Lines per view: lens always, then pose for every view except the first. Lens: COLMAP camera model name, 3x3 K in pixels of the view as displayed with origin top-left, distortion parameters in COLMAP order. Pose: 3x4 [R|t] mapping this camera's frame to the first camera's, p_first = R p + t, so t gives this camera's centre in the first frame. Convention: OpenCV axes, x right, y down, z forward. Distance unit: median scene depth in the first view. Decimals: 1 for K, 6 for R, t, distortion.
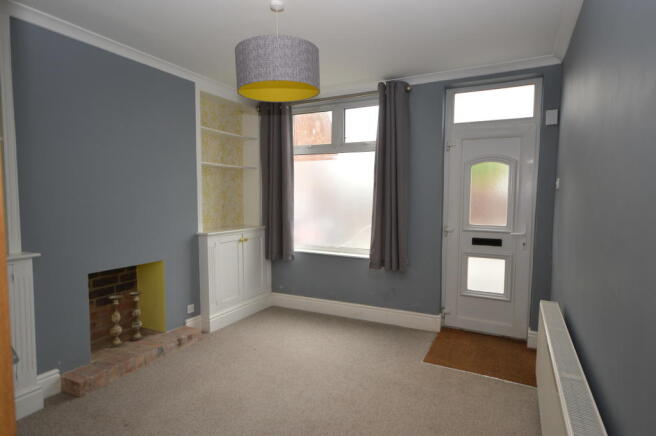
lens RADIAL K [[353.7, 0, 330.0], [0, 353.7, 219.6], [0, 0, 1]] dist [0.002580, 0.001101]
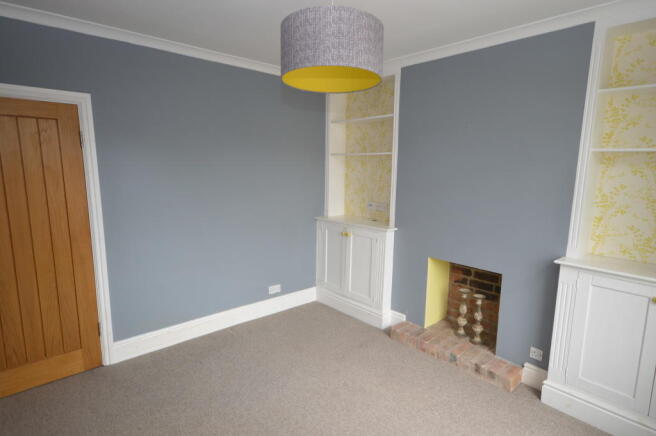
lens RADIAL K [[353.7, 0, 330.0], [0, 353.7, 219.6], [0, 0, 1]] dist [0.002580, 0.001101]
pose [[-0.360112, 0.135225, -0.923057, 0.460026], [-0.074336, 0.982134, 0.172880, -0.134499], [0.929943, 0.130873, -0.343626, 0.935437]]
